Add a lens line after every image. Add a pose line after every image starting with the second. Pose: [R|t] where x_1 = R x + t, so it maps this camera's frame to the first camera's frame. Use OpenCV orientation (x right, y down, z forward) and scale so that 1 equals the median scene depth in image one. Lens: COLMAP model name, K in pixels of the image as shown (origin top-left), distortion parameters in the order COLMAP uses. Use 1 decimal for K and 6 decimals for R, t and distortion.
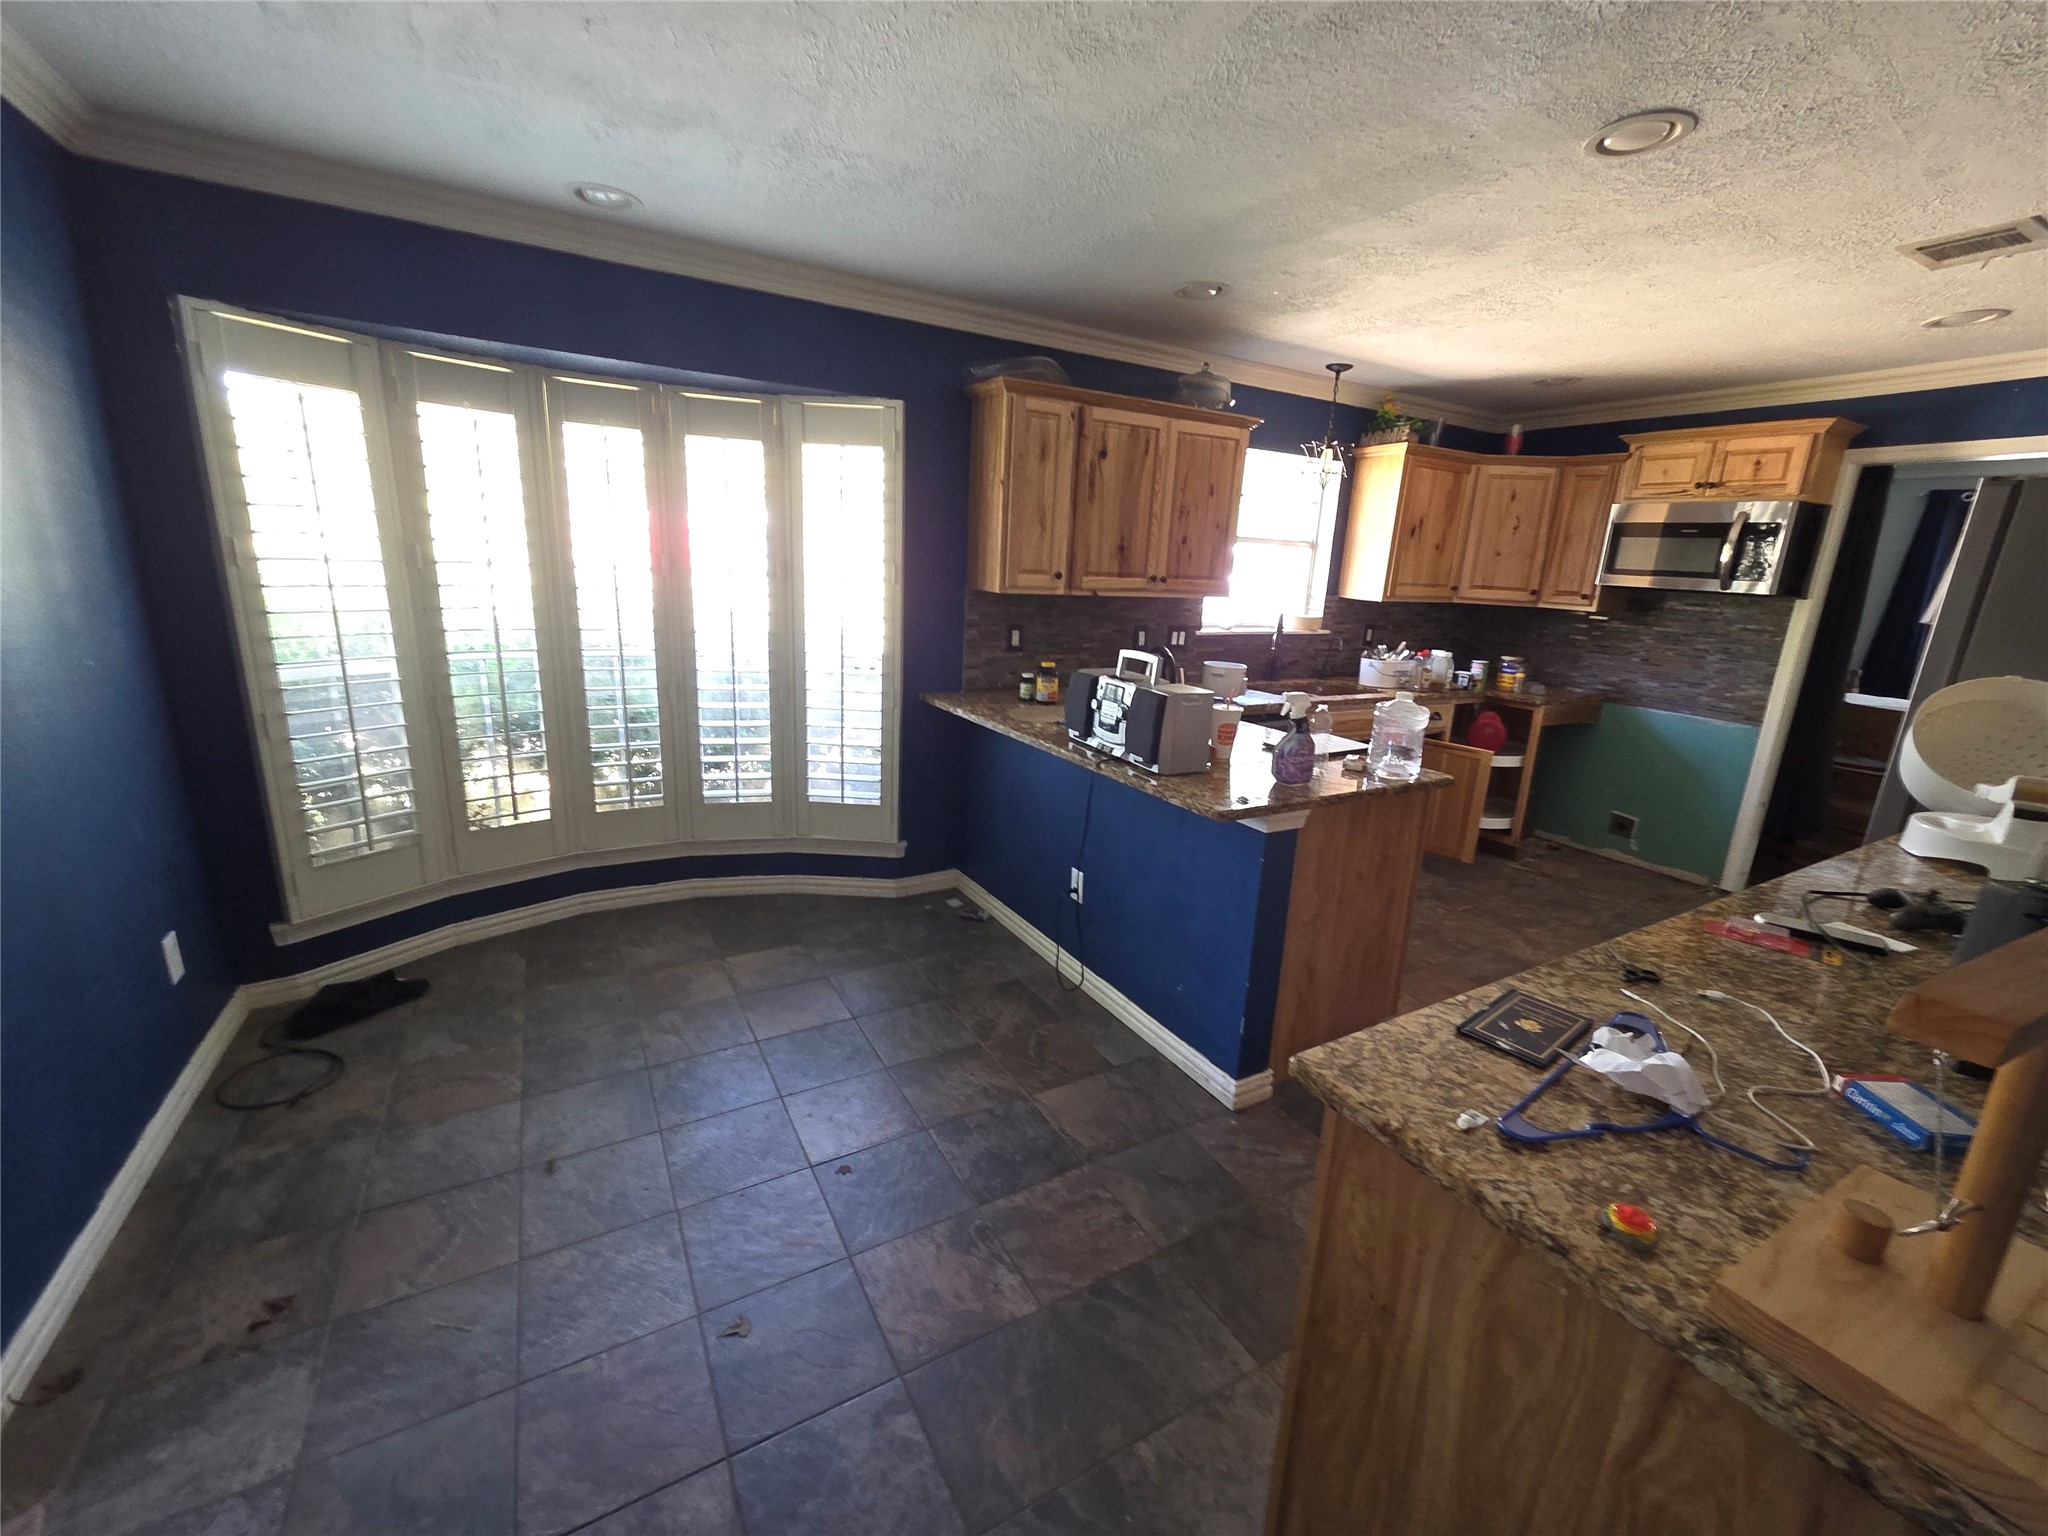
lens RADIAL K [[835.6, 0, 1045.1], [0, 835.6, 768.5], [0, 0, 1]] dist [0.001435, -0.000451]
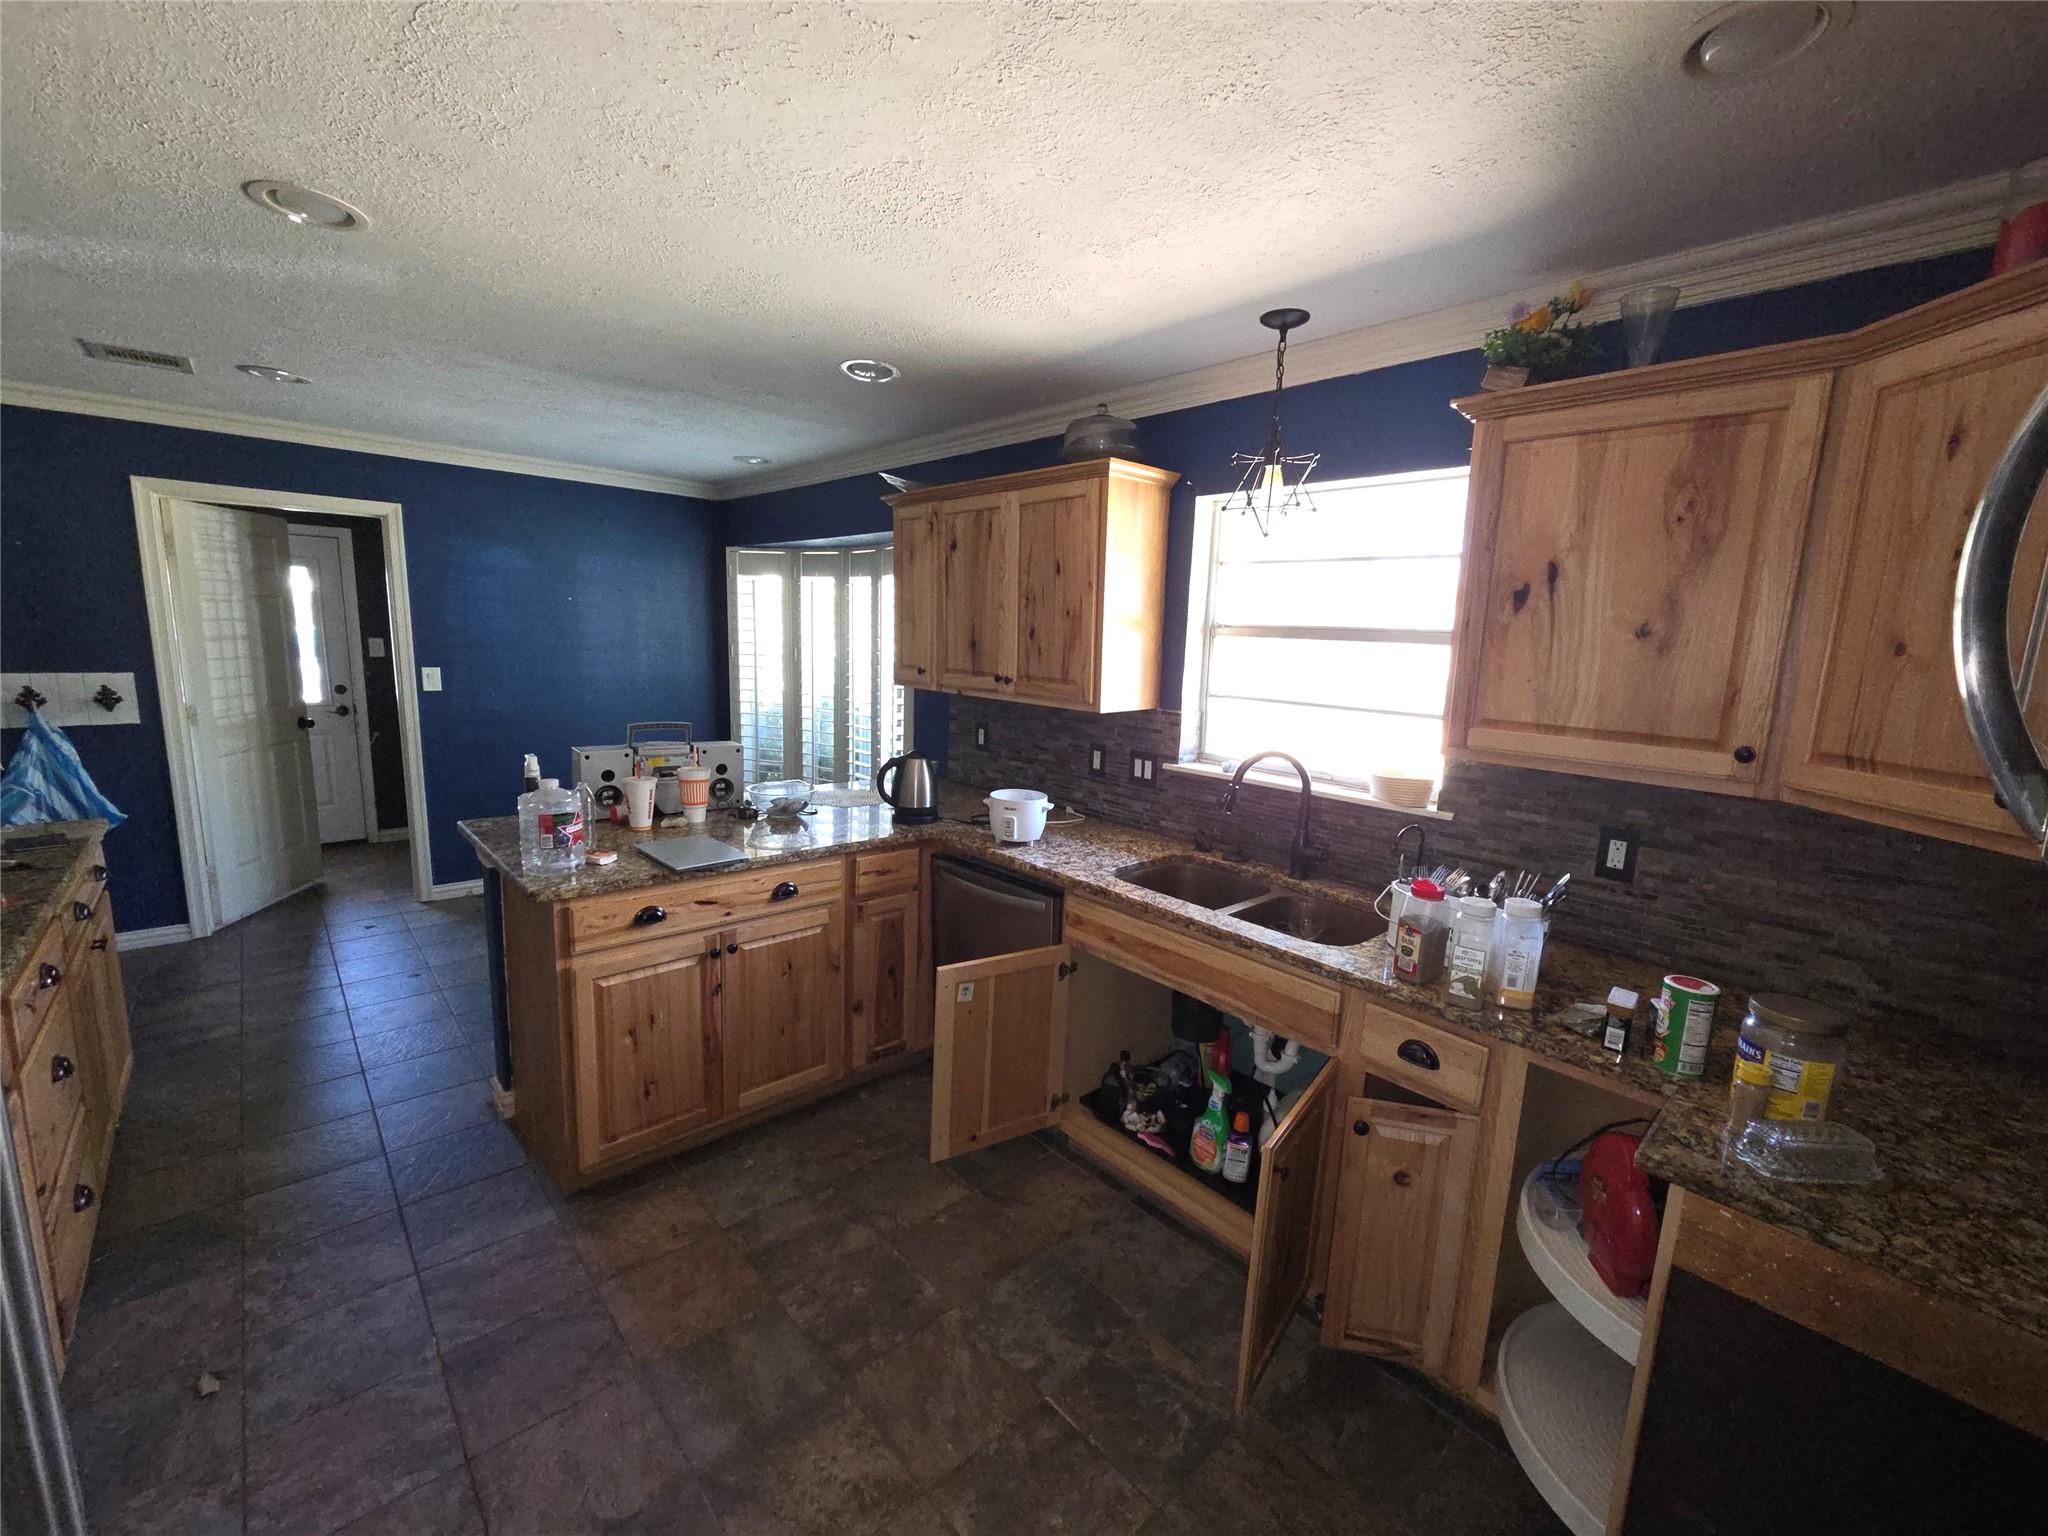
lens RADIAL K [[835.6, 0, 1022.7], [0, 835.6, 766.8], [0, 0, 1]] dist [0.001435, -0.000451]
pose [[0.210746, 0.117778, -0.970420, 0.939775], [-0.270506, 0.960977, 0.057886, -0.193679], [0.939368, 0.250305, 0.234381, 0.832205]]
